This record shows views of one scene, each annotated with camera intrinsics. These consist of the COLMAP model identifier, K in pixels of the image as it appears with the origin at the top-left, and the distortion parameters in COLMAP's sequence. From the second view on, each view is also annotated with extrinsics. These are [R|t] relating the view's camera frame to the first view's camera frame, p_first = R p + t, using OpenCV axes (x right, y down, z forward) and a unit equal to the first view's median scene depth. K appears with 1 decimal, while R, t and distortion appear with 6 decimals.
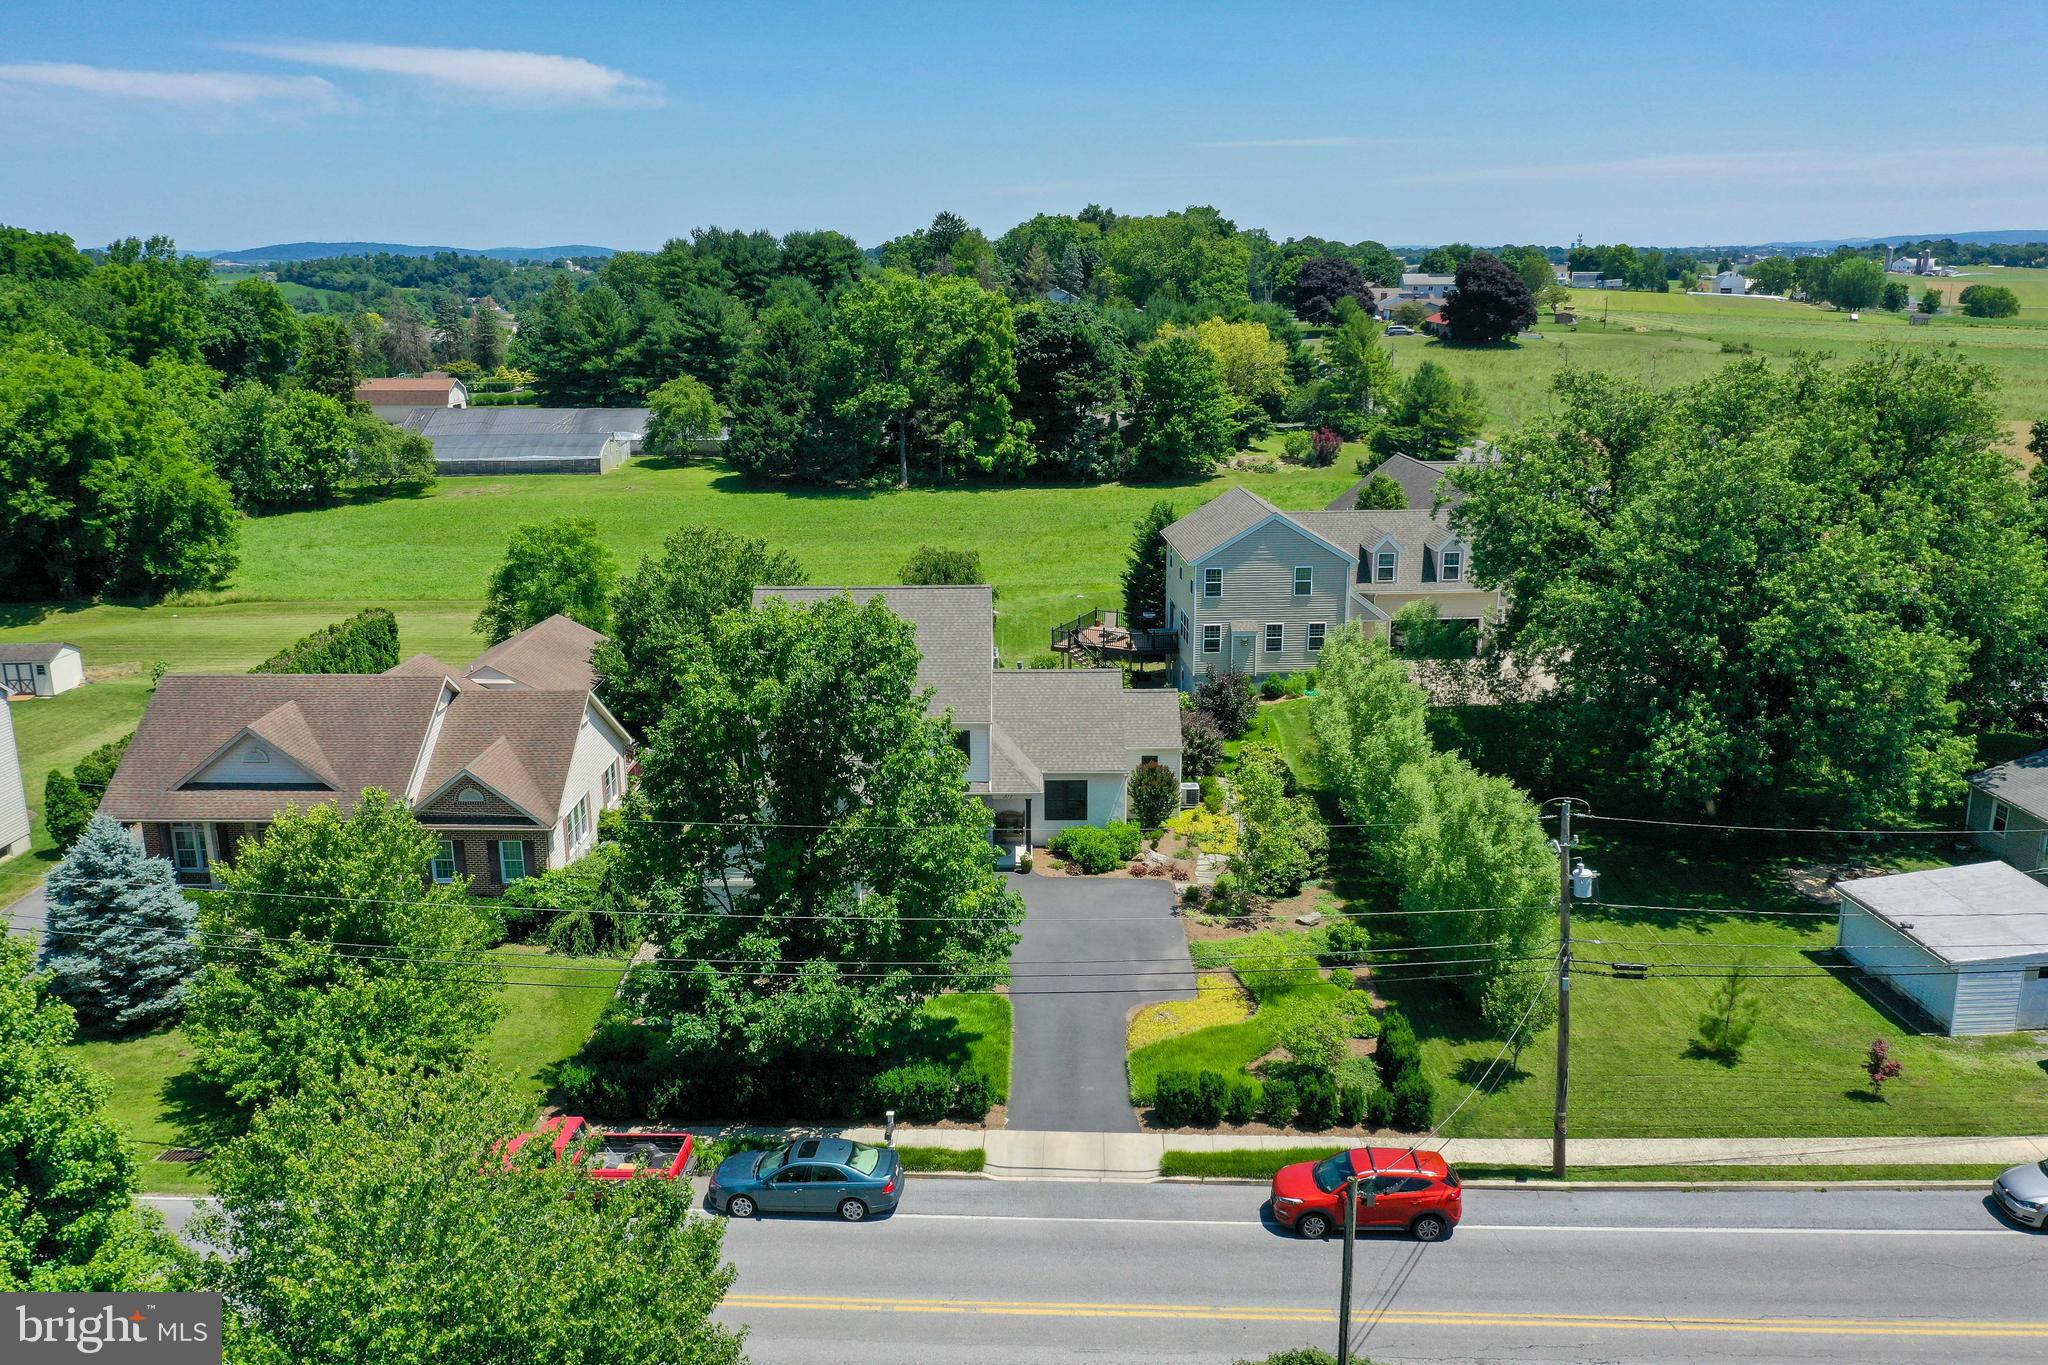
lens RADIAL K [[1603.0, 0, 1024.0], [0, 1603.0, 682.5], [0, 0, 1]] dist [-0.001702, 0.005995]
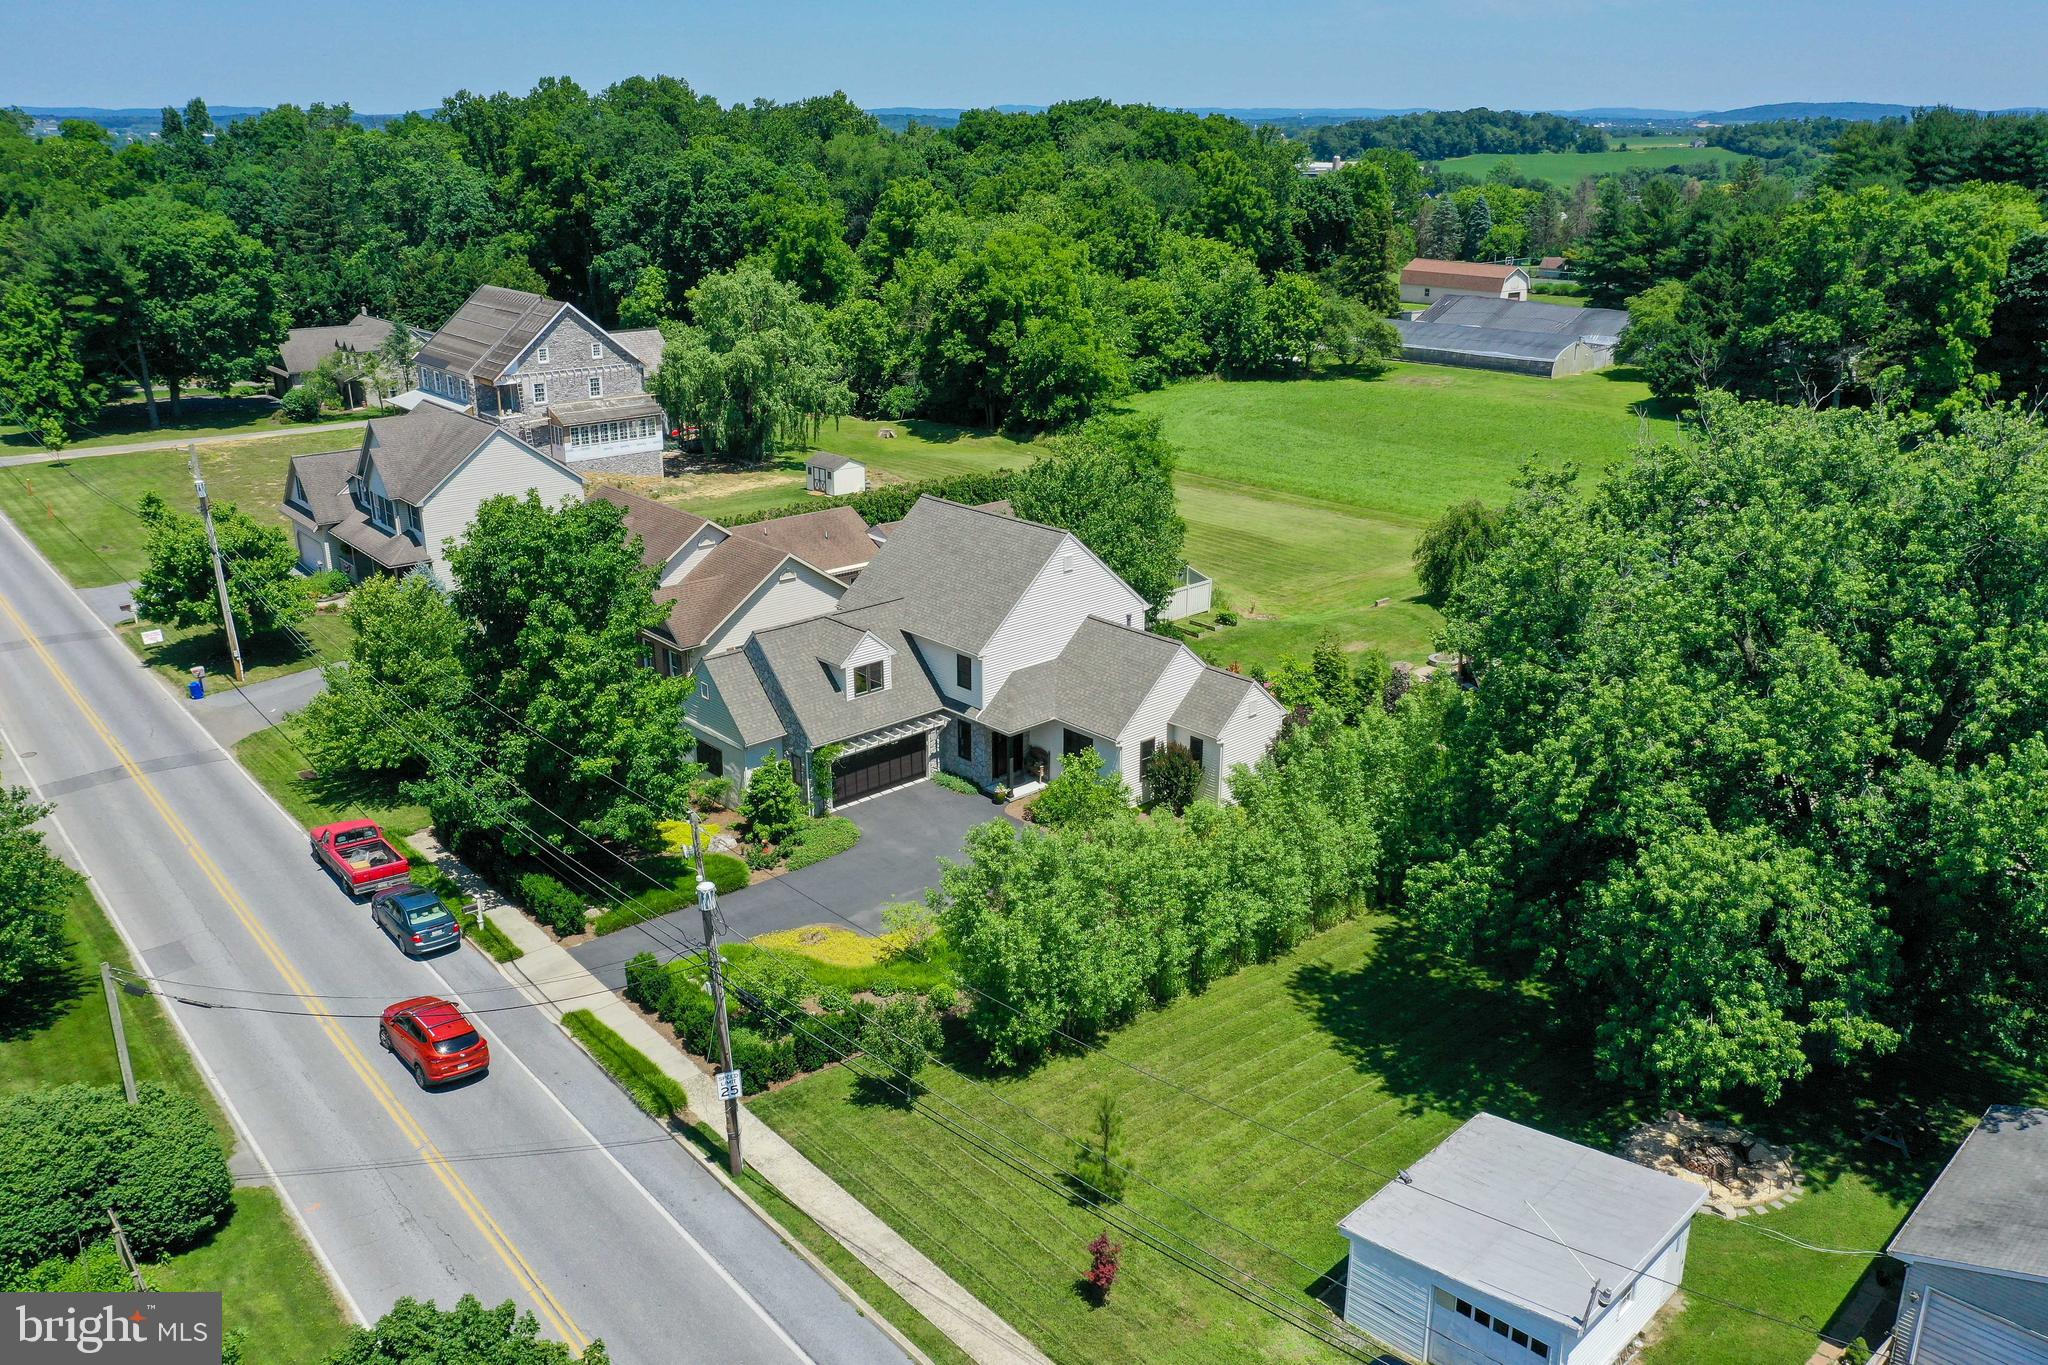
lens RADIAL K [[1608.9, 0, 1021.0], [0, 1608.9, 678.5], [0, 0, 1]] dist [-0.001352, 0.003496]
pose [[0.670273, 0.247525, -0.699618, 0.271654], [-0.193563, 0.968415, 0.157181, -0.048491], [0.716427, 0.030066, 0.697014, 0.100330]]
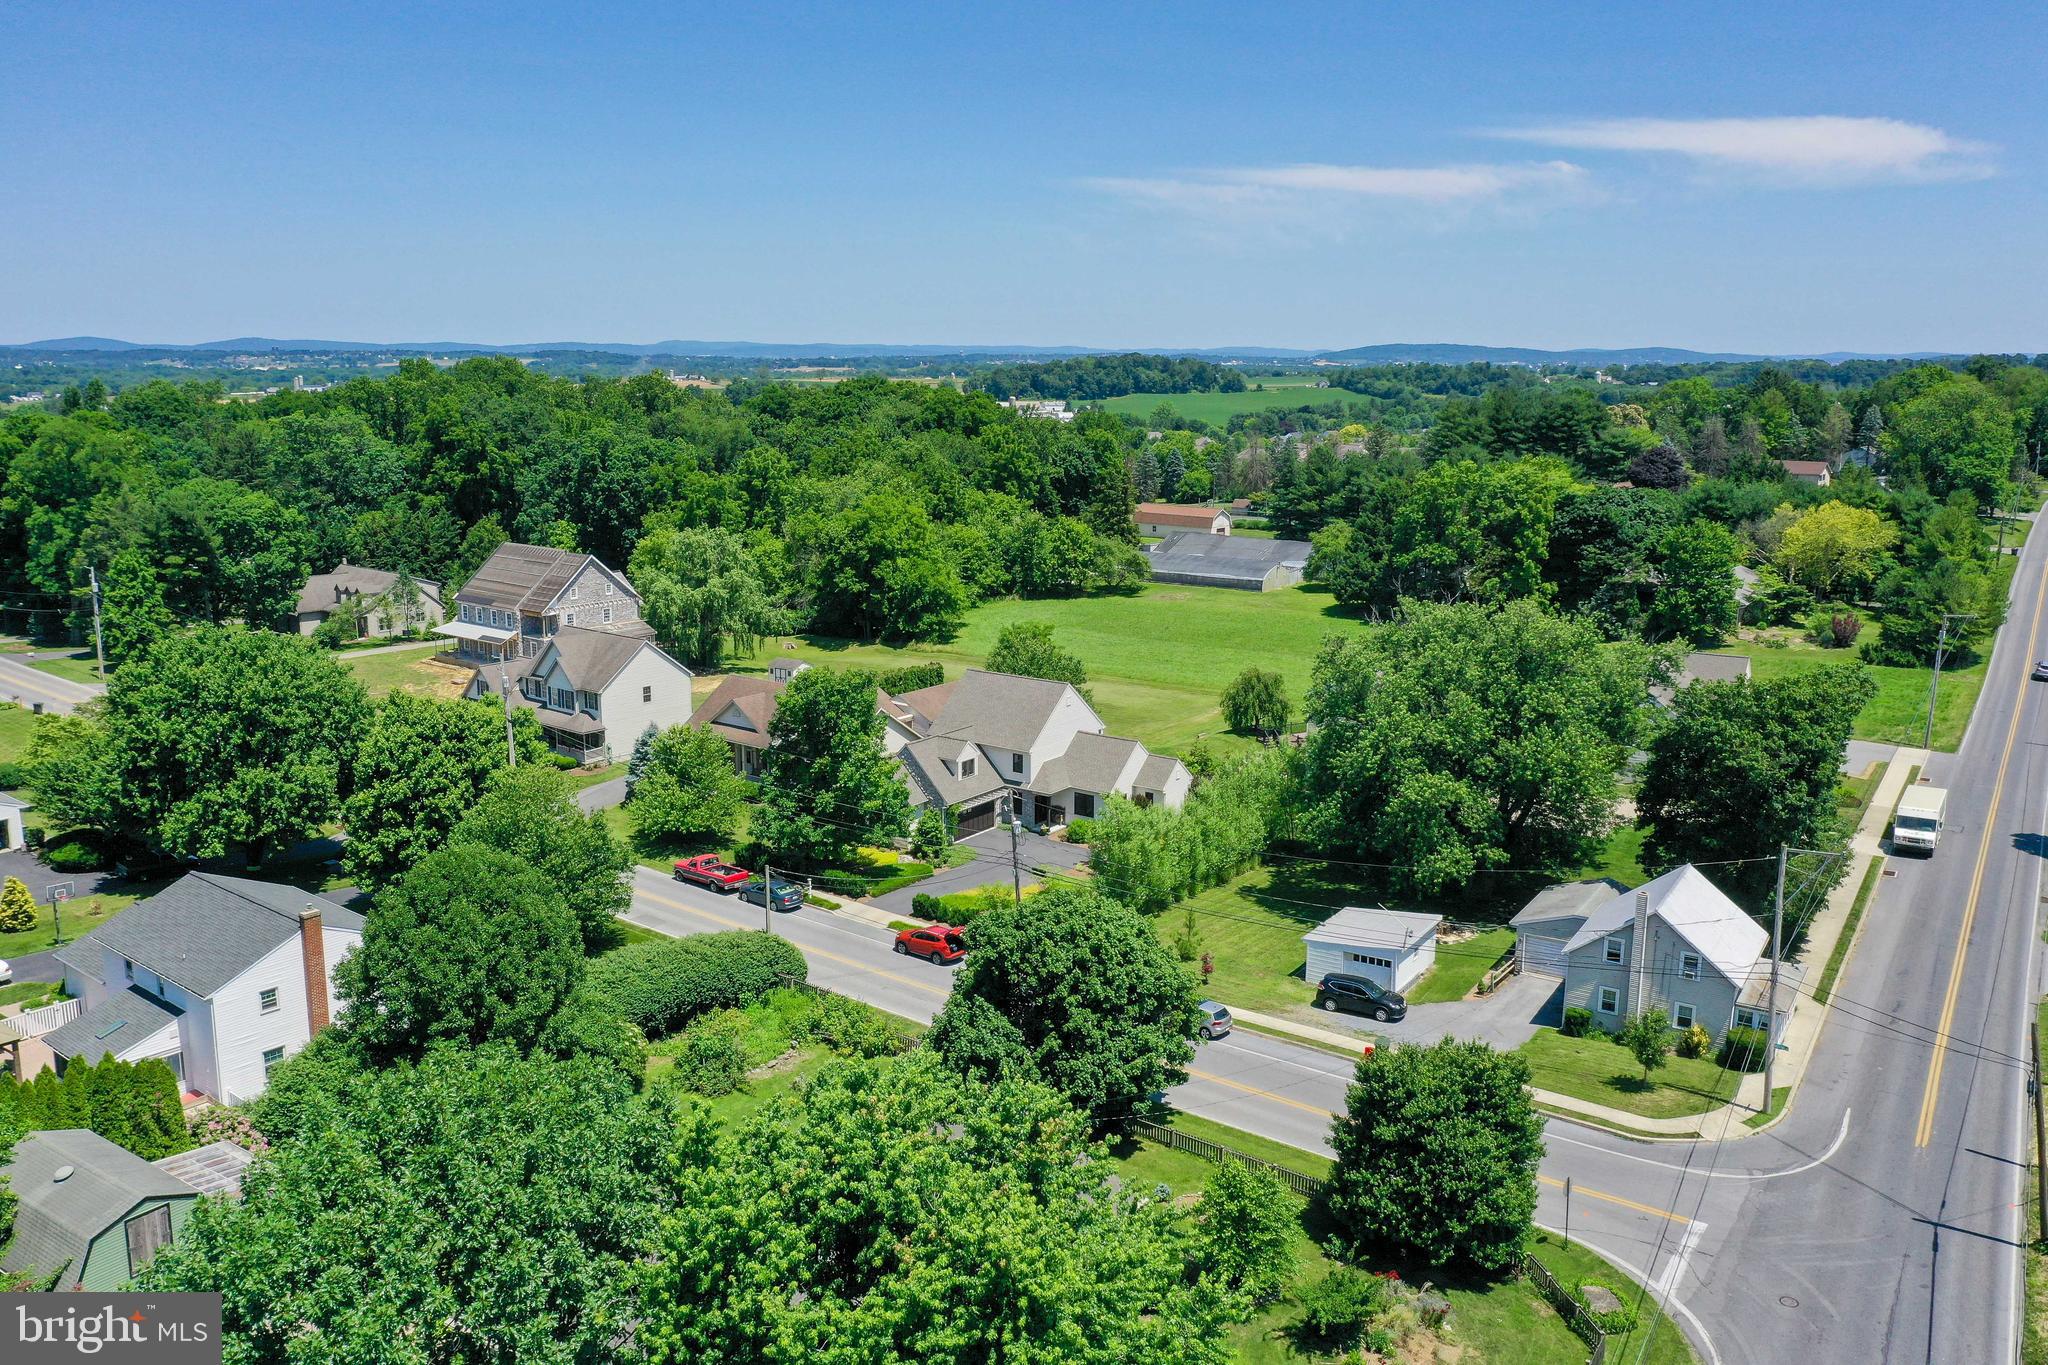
lens RADIAL K [[1612.3, 0, 1020.9], [0, 1612.3, 672.7], [0, 0, 1]] dist [-0.001023, 0.002331]
pose [[0.804777, 0.122691, -0.580759, 0.389673], [-0.160808, 0.986881, -0.014349, -0.014152], [0.571380, 0.104938, 0.813949, -0.209801]]
